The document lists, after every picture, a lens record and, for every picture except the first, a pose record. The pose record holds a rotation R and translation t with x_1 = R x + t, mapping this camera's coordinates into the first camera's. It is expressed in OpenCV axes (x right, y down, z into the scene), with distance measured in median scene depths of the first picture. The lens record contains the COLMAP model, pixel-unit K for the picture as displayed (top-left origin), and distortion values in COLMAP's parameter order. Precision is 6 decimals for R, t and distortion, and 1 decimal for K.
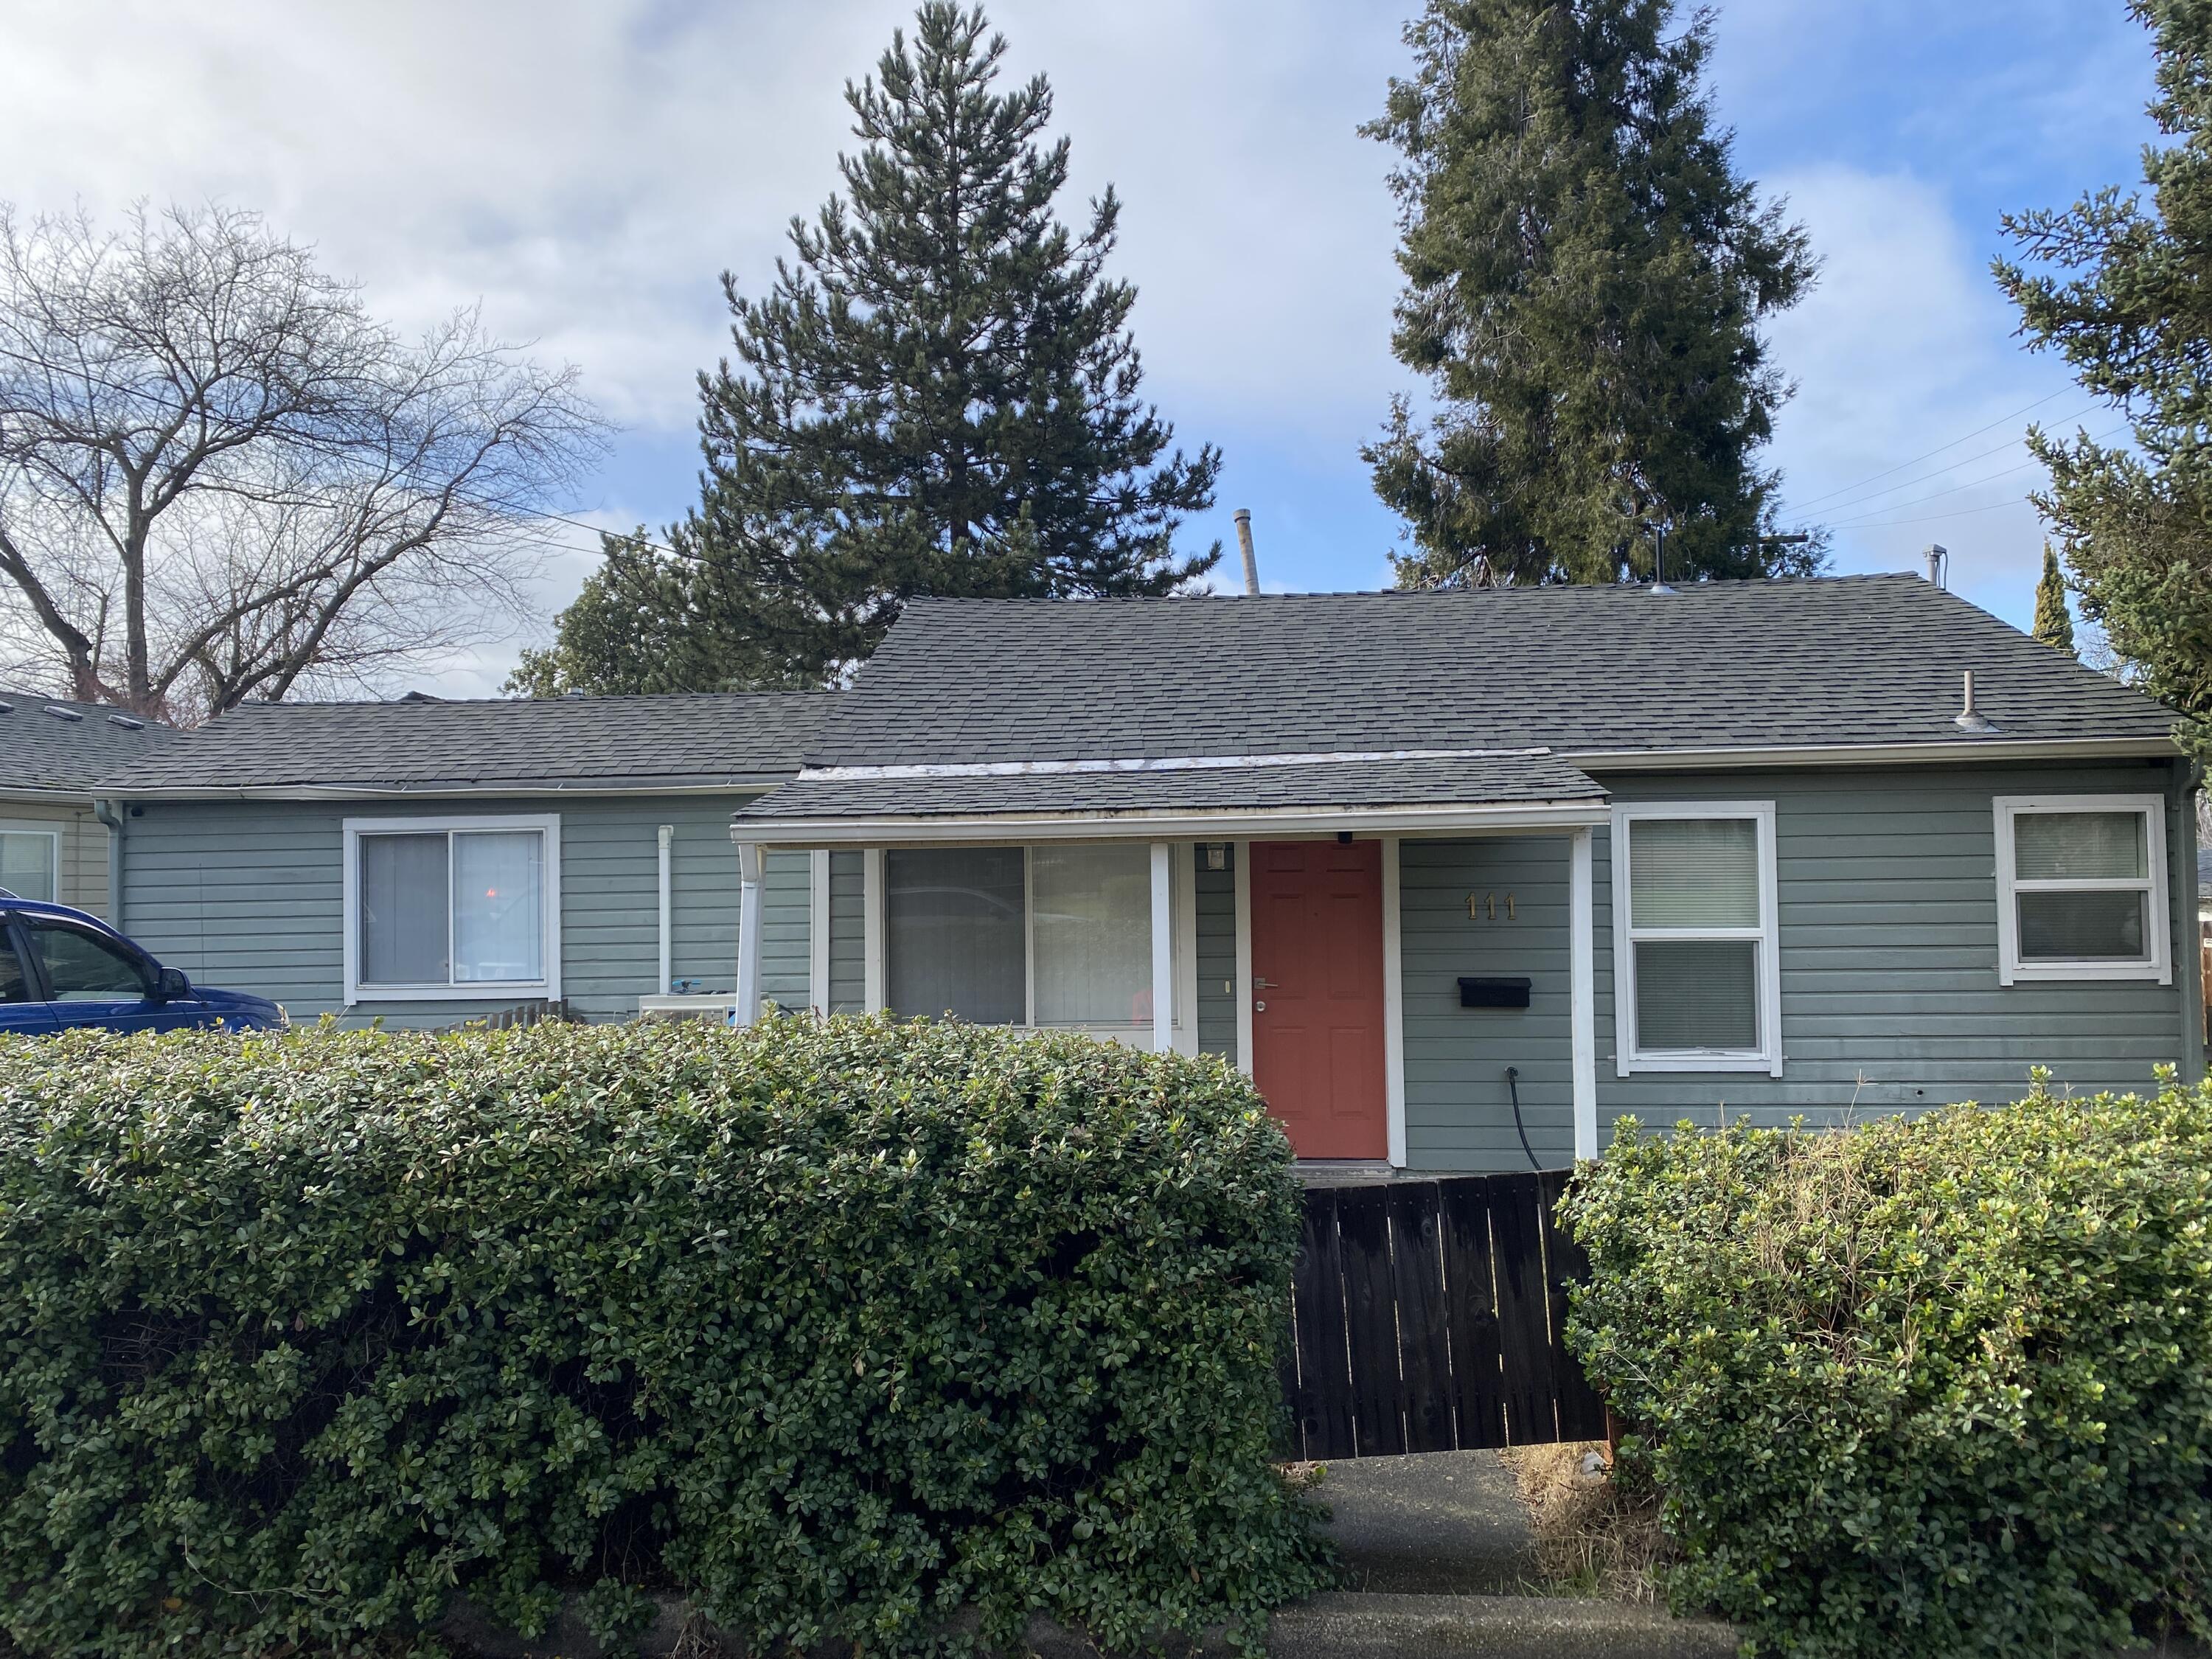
lens RADIAL K [[1669.5, 0, 1106.0], [0, 1669.5, 829.5], [0, 0, 1]] dist [0.001783, -0.006203]
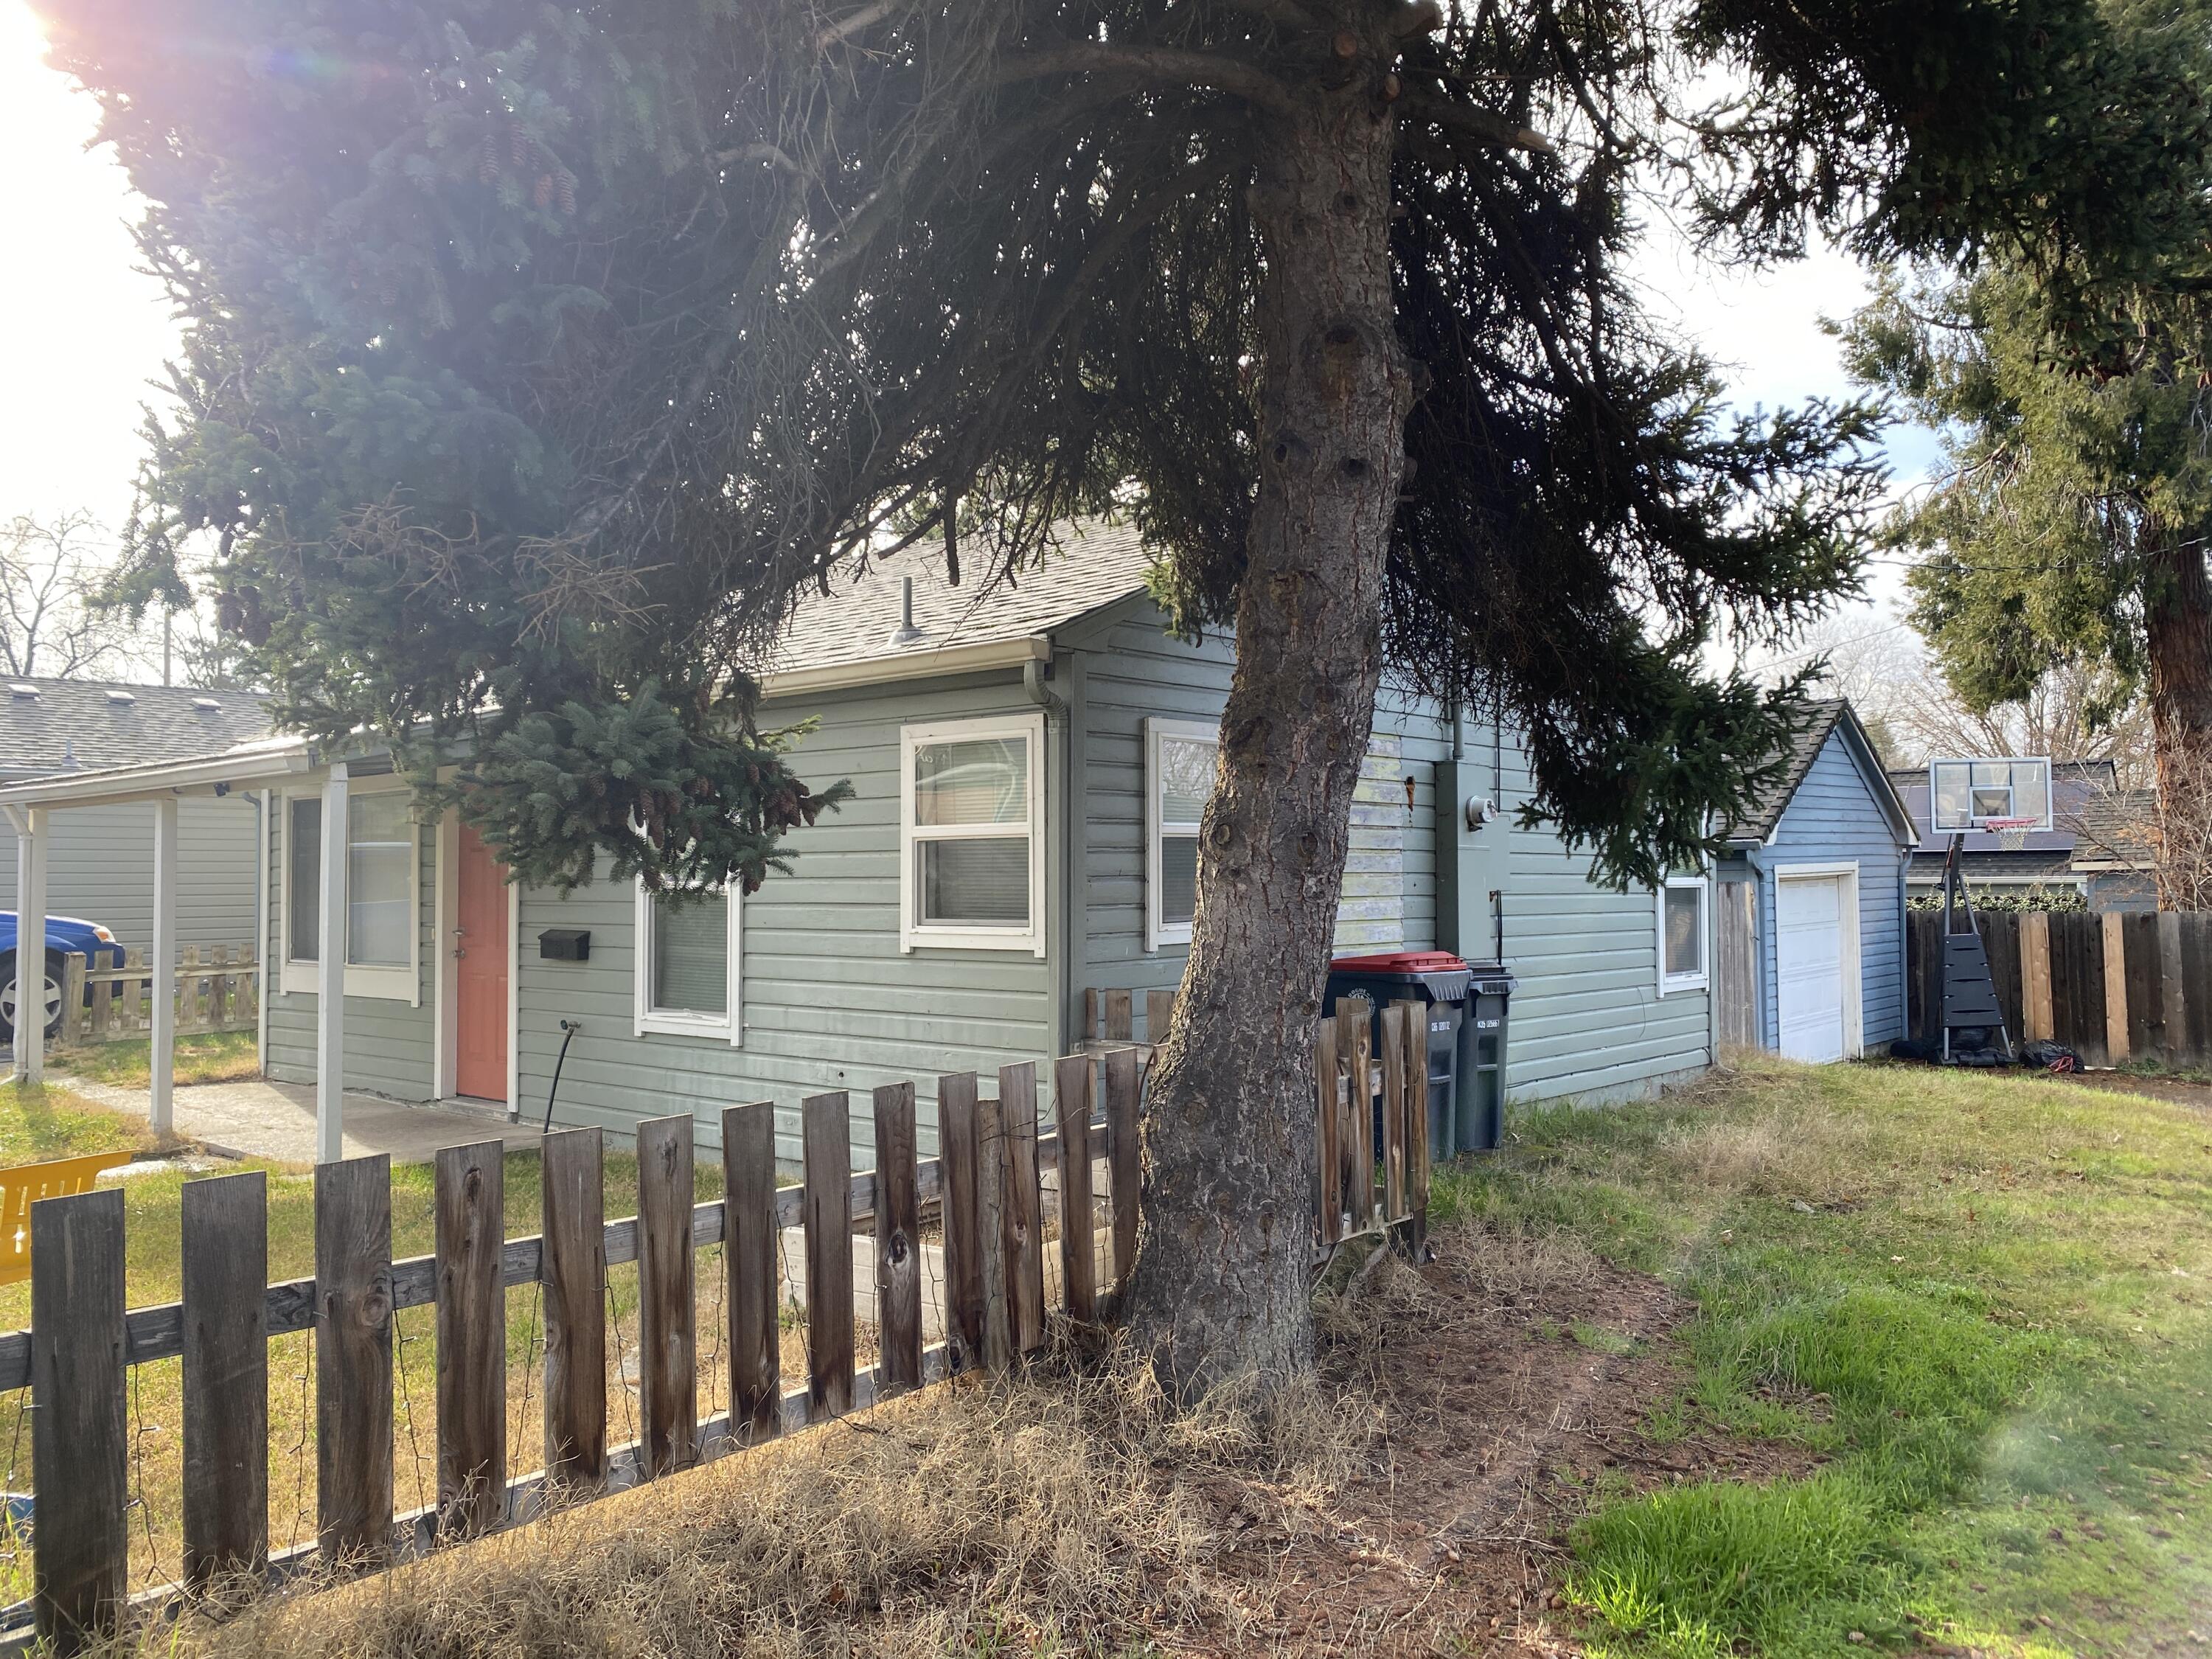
lens RADIAL K [[1669.5, 0, 1106.0], [0, 1669.5, 829.5], [0, 0, 1]] dist [0.001783, -0.006203]
pose [[0.843502, -0.006234, -0.537089, 1.068080], [0.016348, 0.999767, 0.014070, 0.021566], [0.536877, -0.020649, 0.843408, 0.350267]]
